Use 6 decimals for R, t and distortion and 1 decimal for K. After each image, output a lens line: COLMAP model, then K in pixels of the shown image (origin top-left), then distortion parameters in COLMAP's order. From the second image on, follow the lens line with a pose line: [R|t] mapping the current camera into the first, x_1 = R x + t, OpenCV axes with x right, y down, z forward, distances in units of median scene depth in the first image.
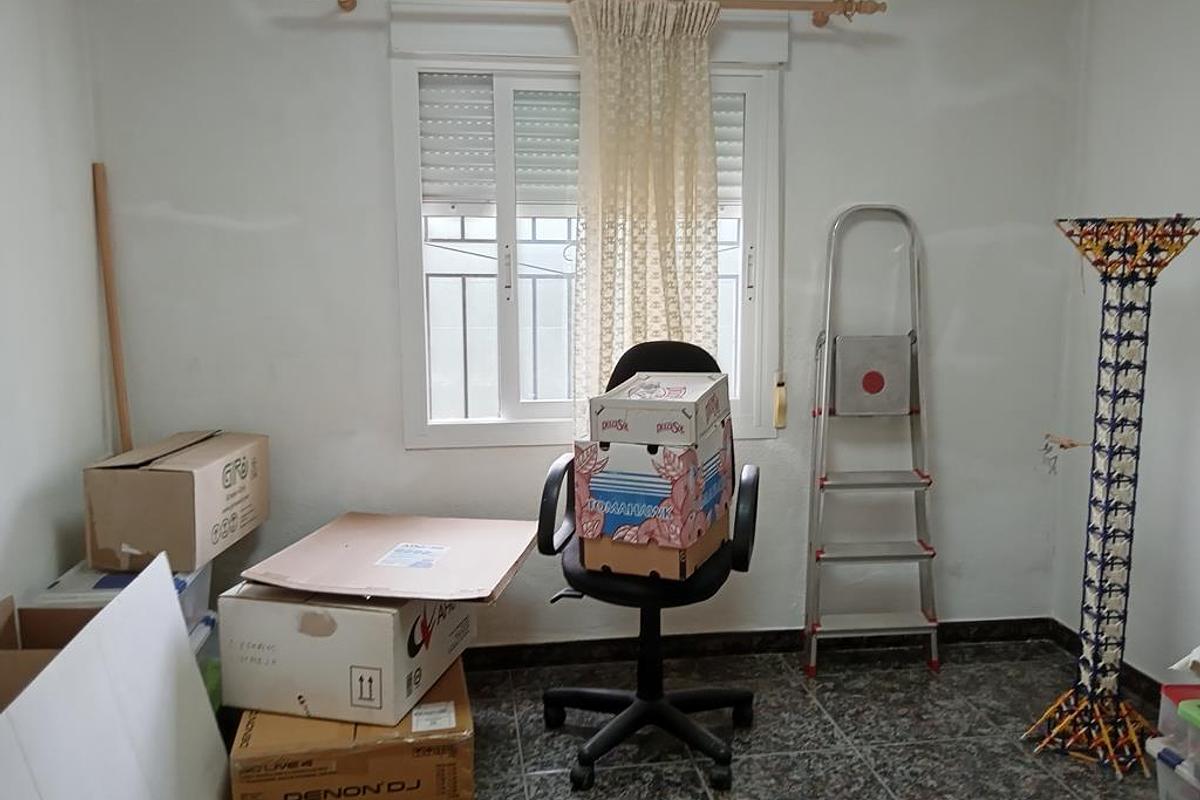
lens RADIAL K [[959.4, 0, 602.8], [0, 959.4, 404.7], [0, 0, 1]] dist [0.054632, -0.115022]
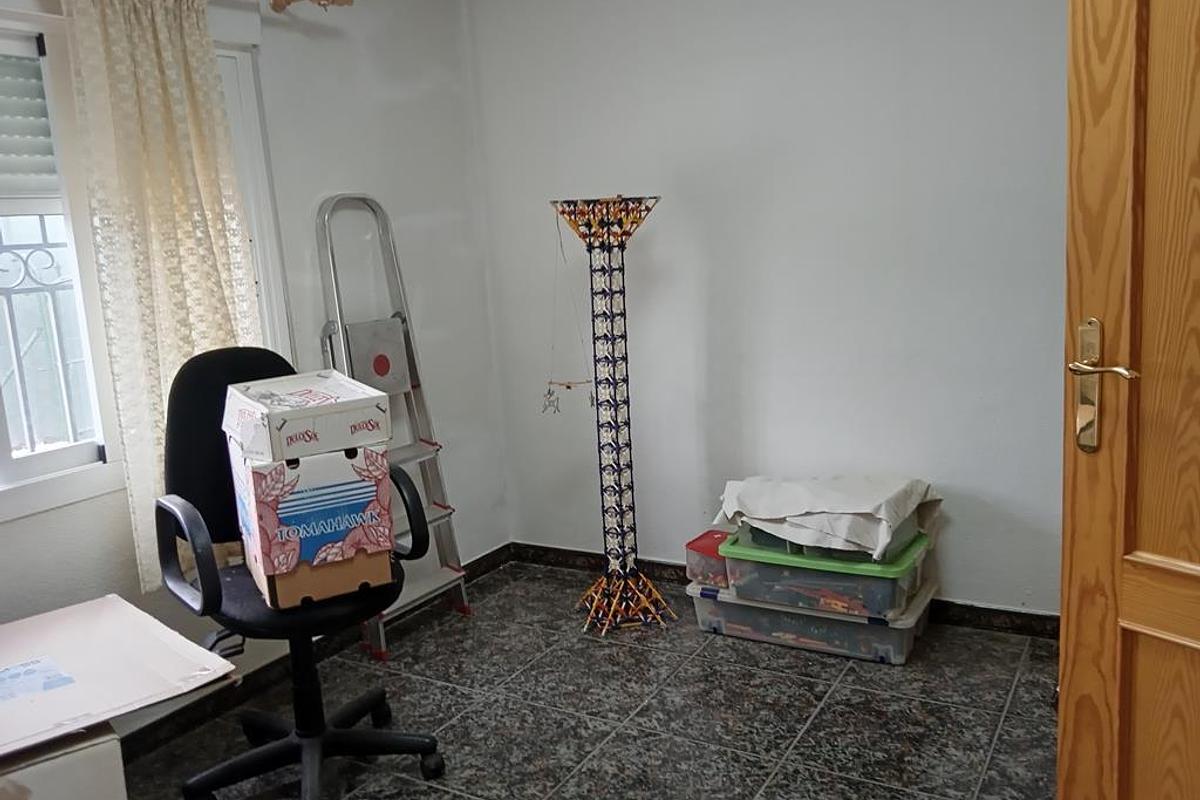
lens RADIAL K [[959.4, 0, 602.2], [0, 959.4, 397.2], [0, 0, 1]] dist [0.054632, -0.115022]
pose [[0.636649, -0.174016, 0.751263, -0.447957], [0.178679, 0.980983, 0.075807, -0.032021], [-0.750168, 0.085972, 0.655635, 0.184302]]
